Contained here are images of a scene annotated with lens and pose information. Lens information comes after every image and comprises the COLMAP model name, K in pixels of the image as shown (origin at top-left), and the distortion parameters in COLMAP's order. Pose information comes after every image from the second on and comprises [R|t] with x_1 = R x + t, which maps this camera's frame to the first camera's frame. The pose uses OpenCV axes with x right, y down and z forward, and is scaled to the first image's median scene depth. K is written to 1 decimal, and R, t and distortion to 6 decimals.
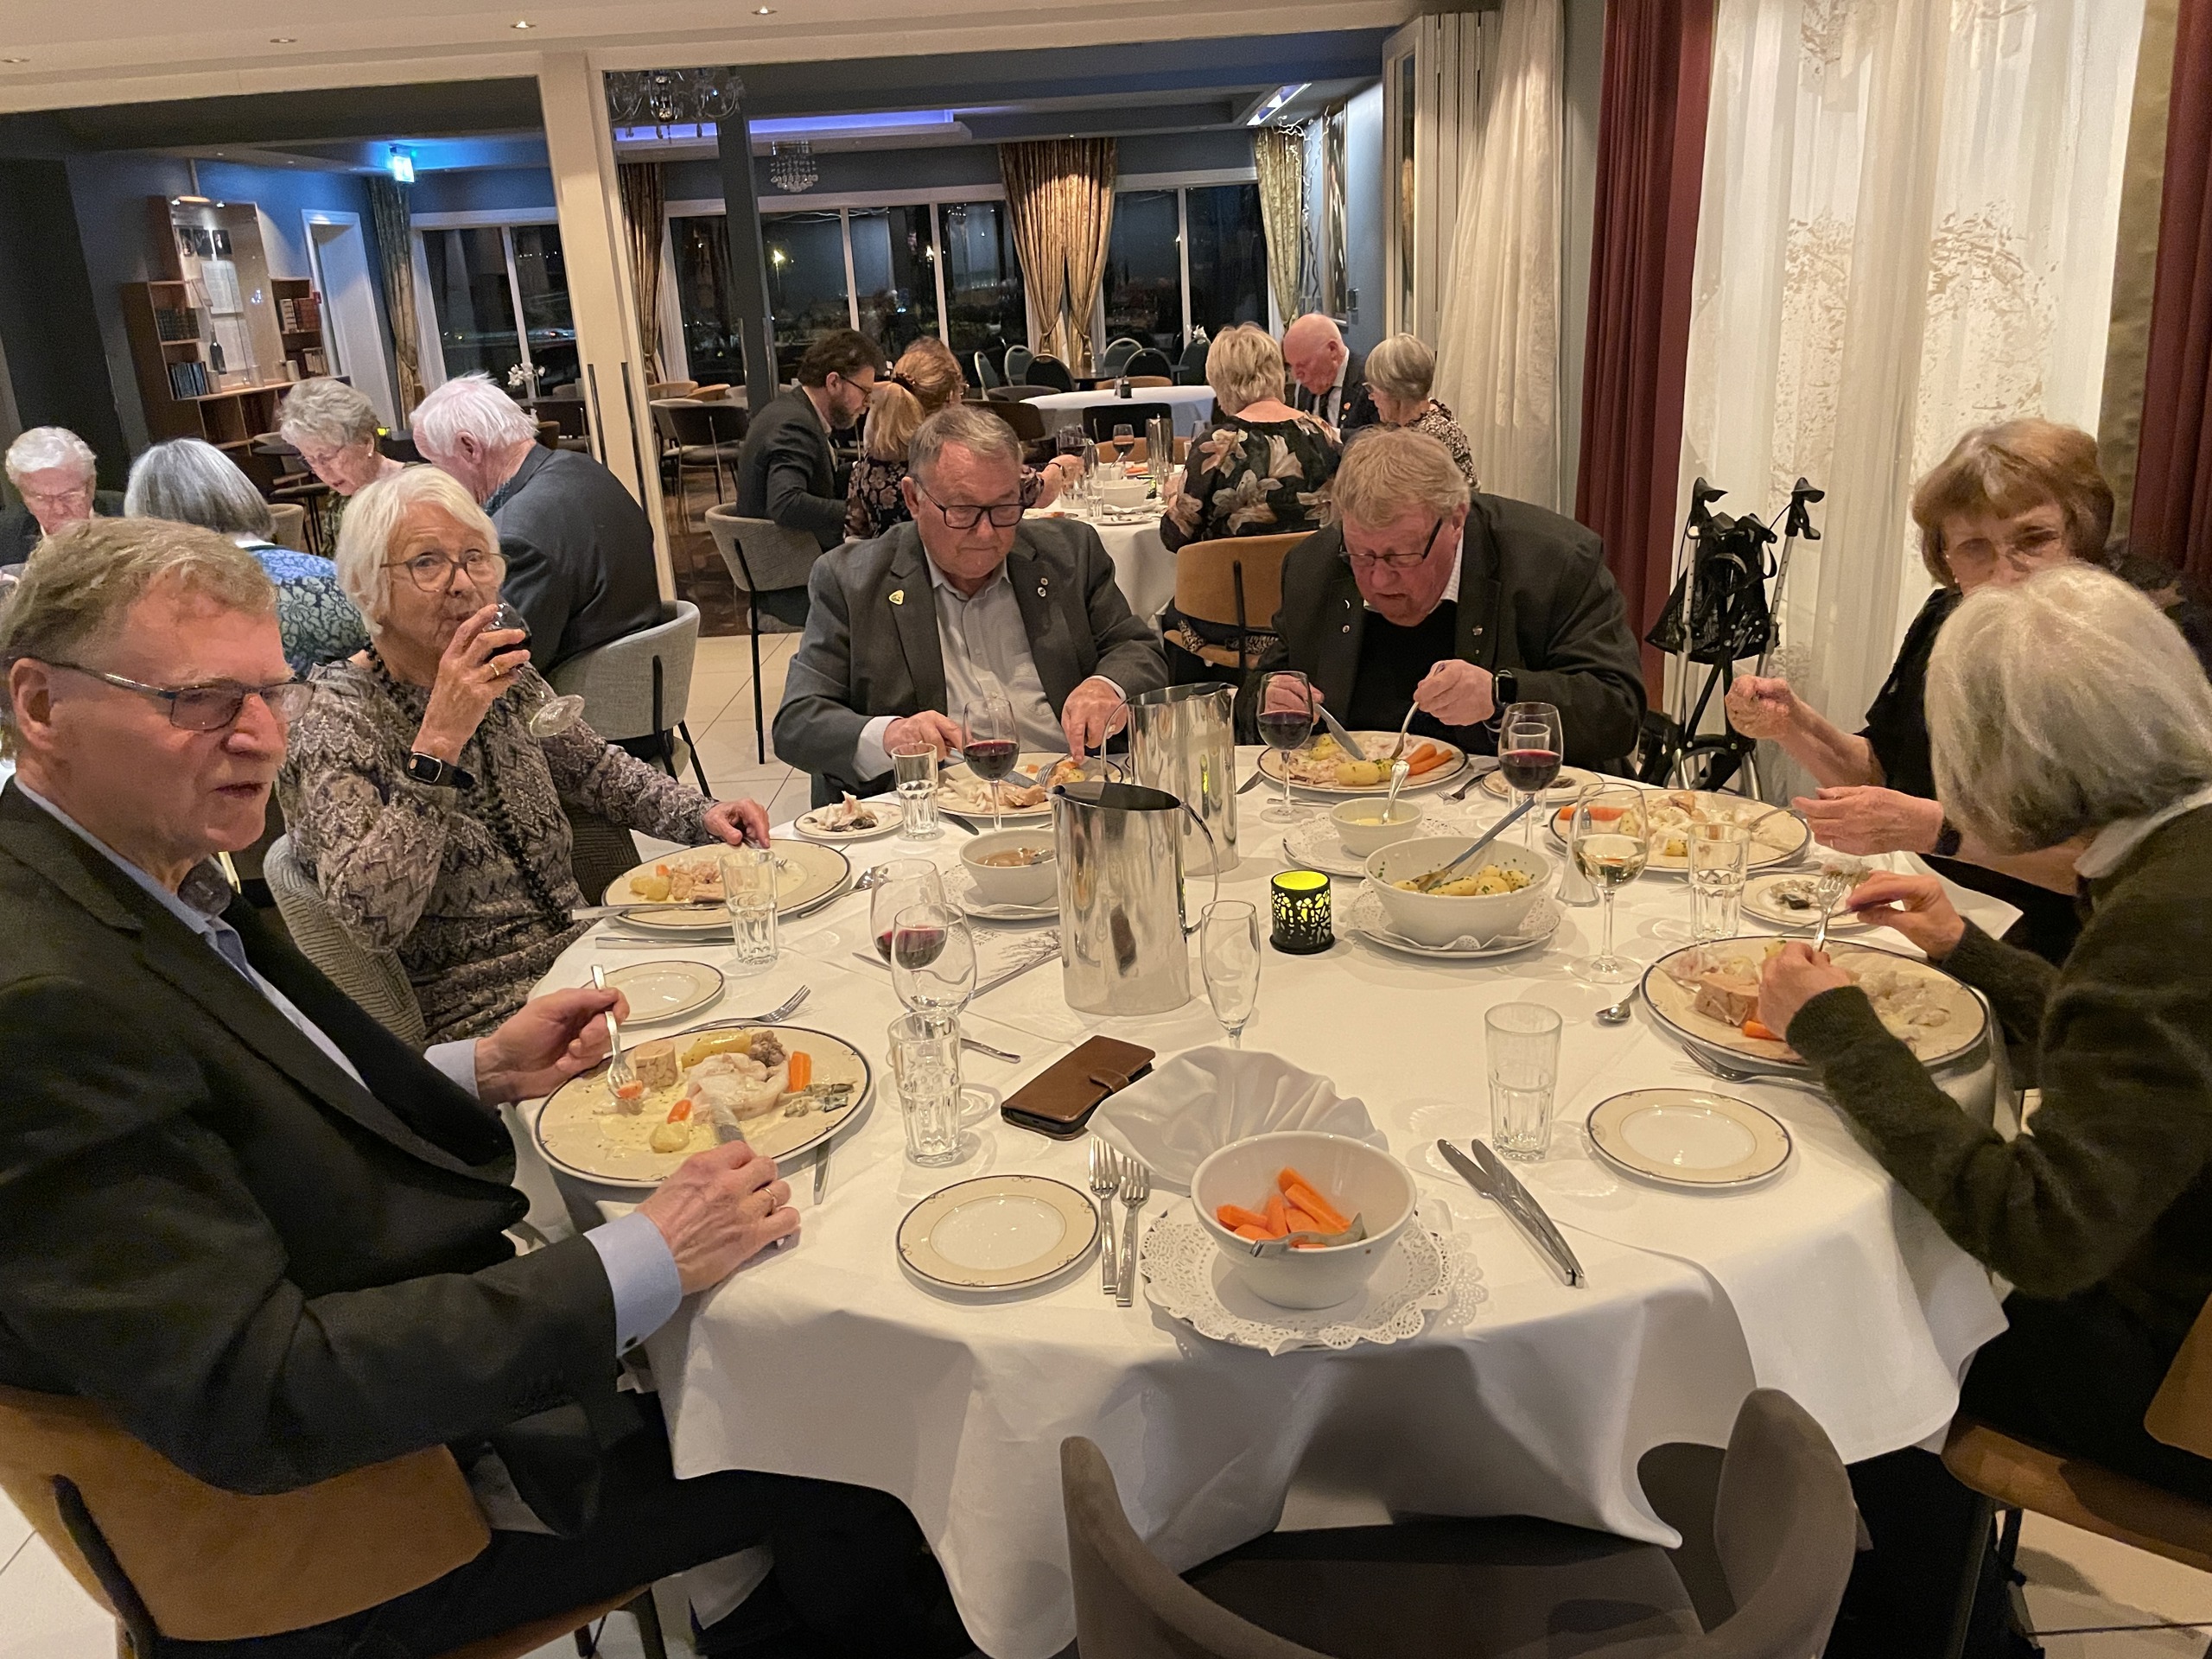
lens RADIAL K [[1670.2, 0, 1106.0], [0, 1670.2, 829.5], [0, 0, 1]] dist [0.075691, -0.110652]
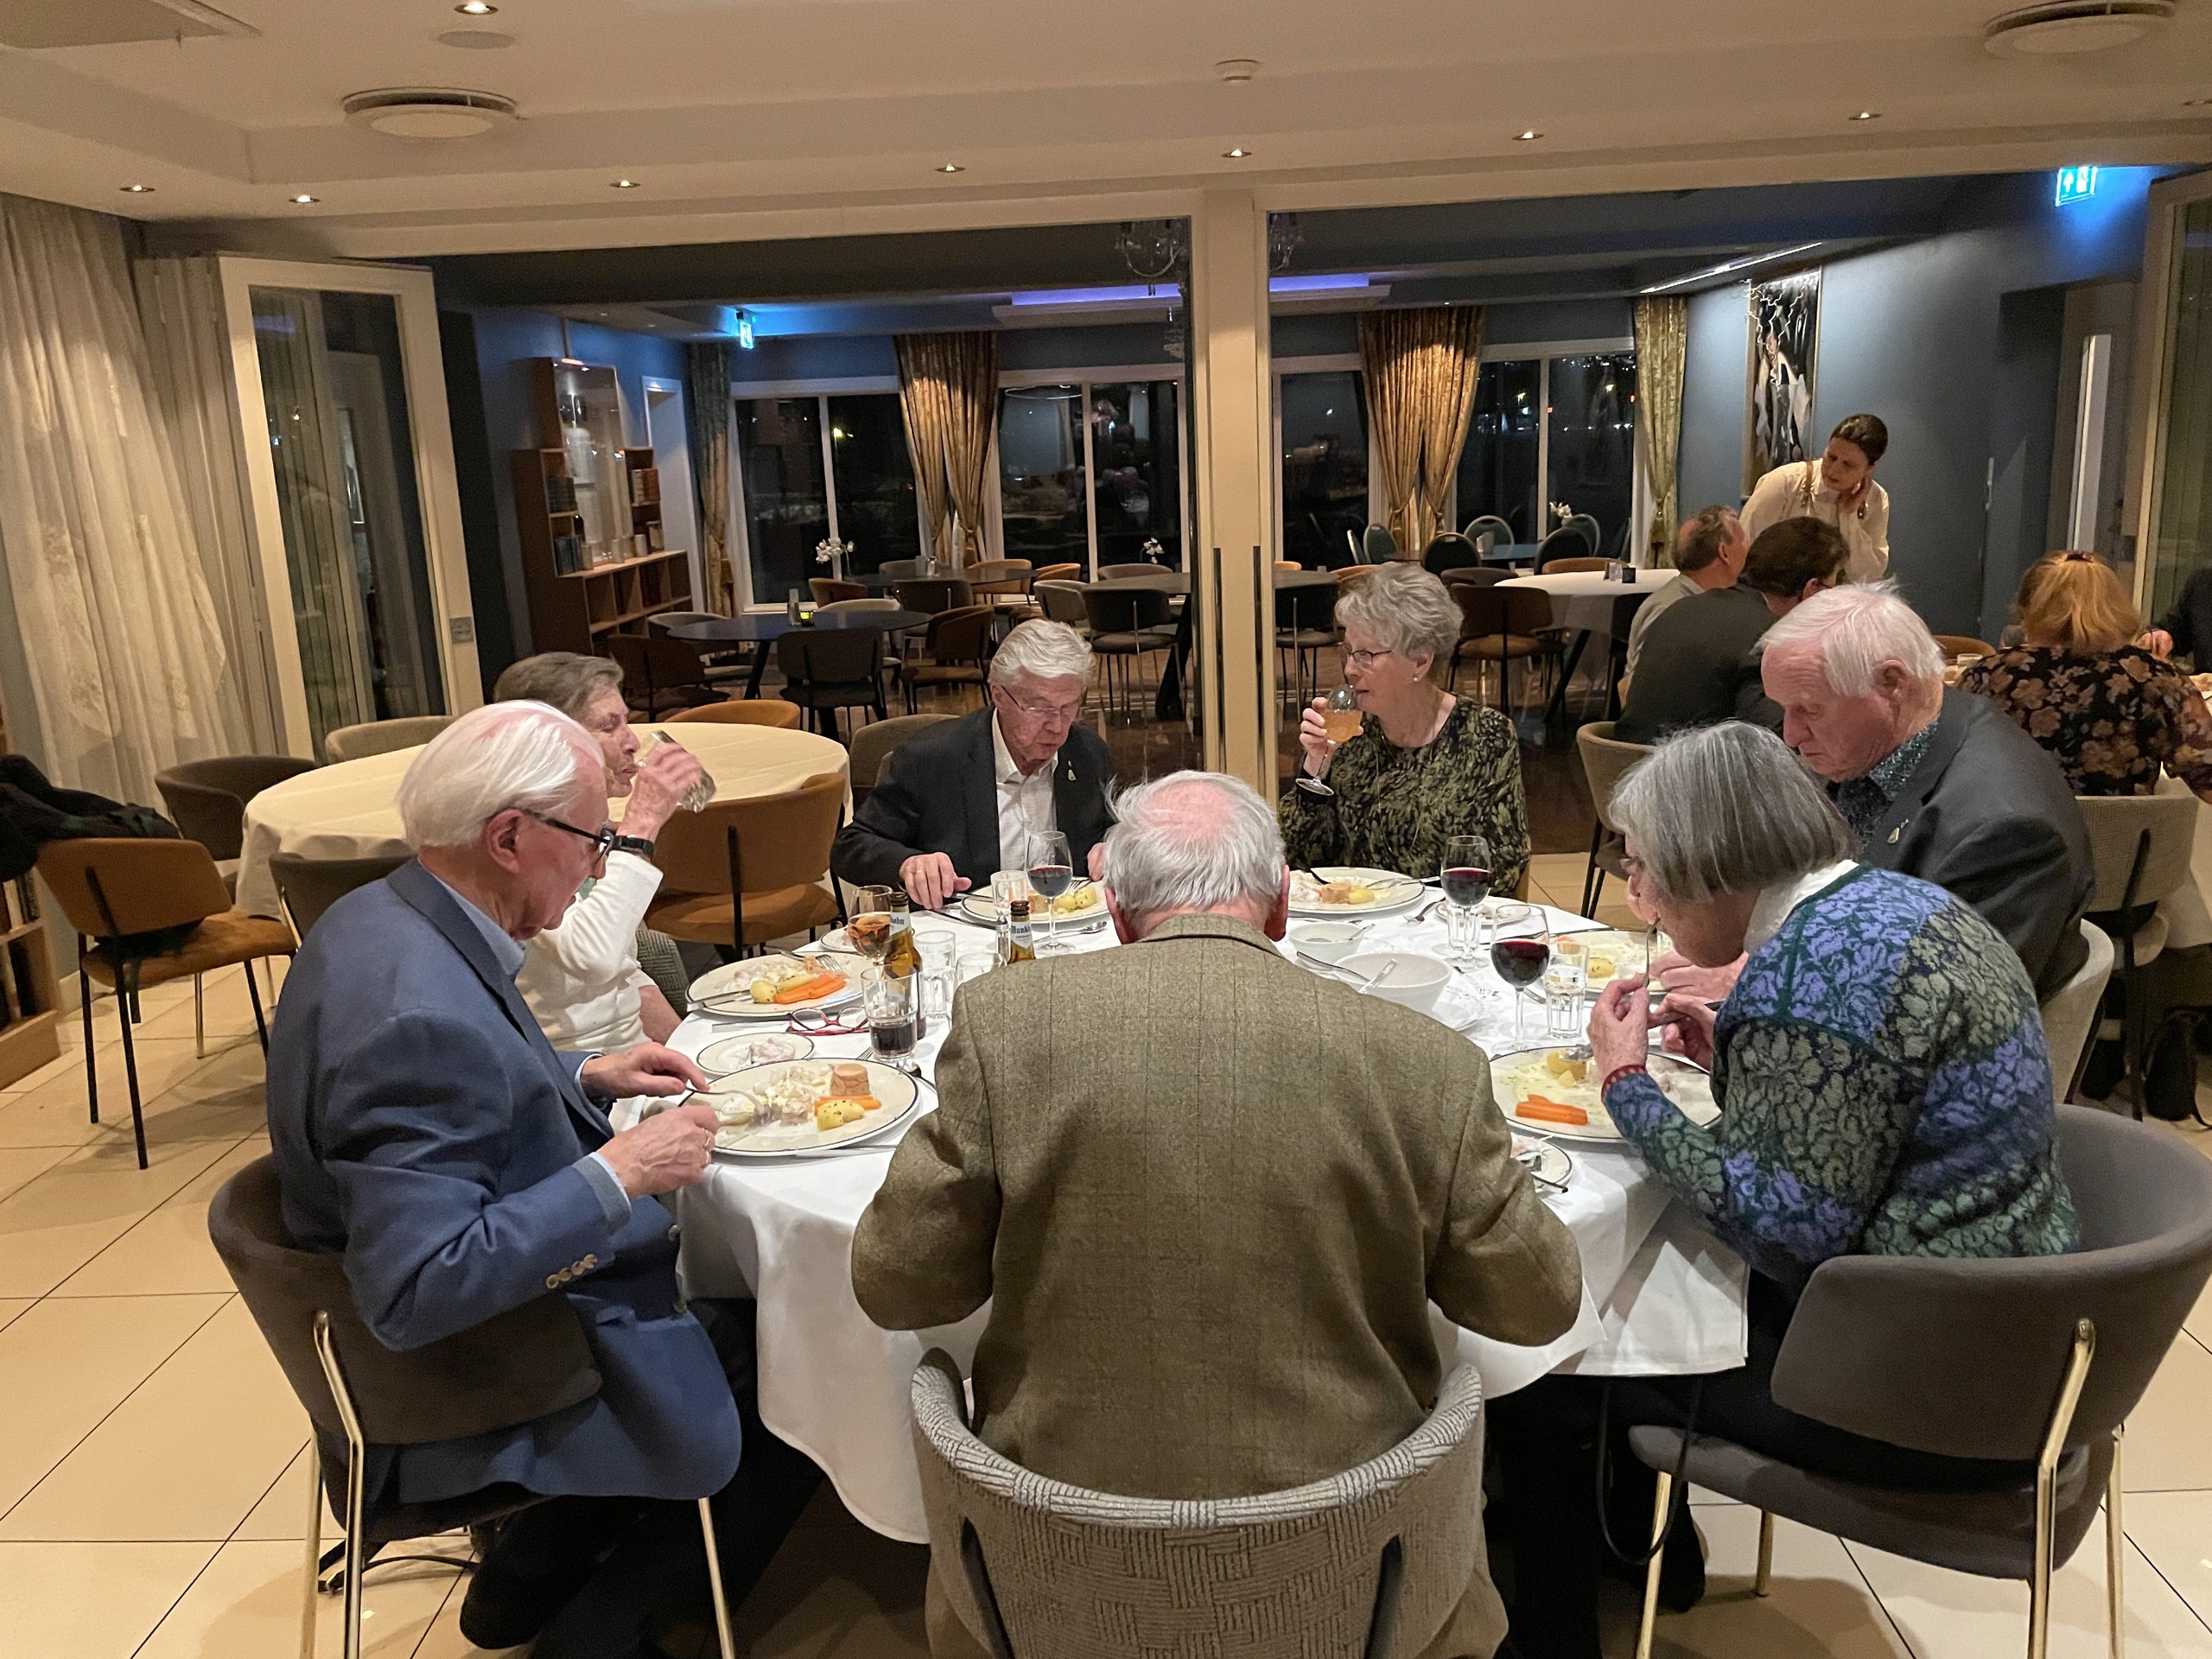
lens RADIAL K [[1670.2, 0, 1106.0], [0, 1670.2, 829.5], [0, 0, 1]] dist [0.075691, -0.110652]
pose [[0.999841, 0.011678, -0.013464, -0.187615], [-0.012920, 0.995281, -0.096173, -0.029788], [0.012278, 0.096331, 0.995274, 0.097368]]
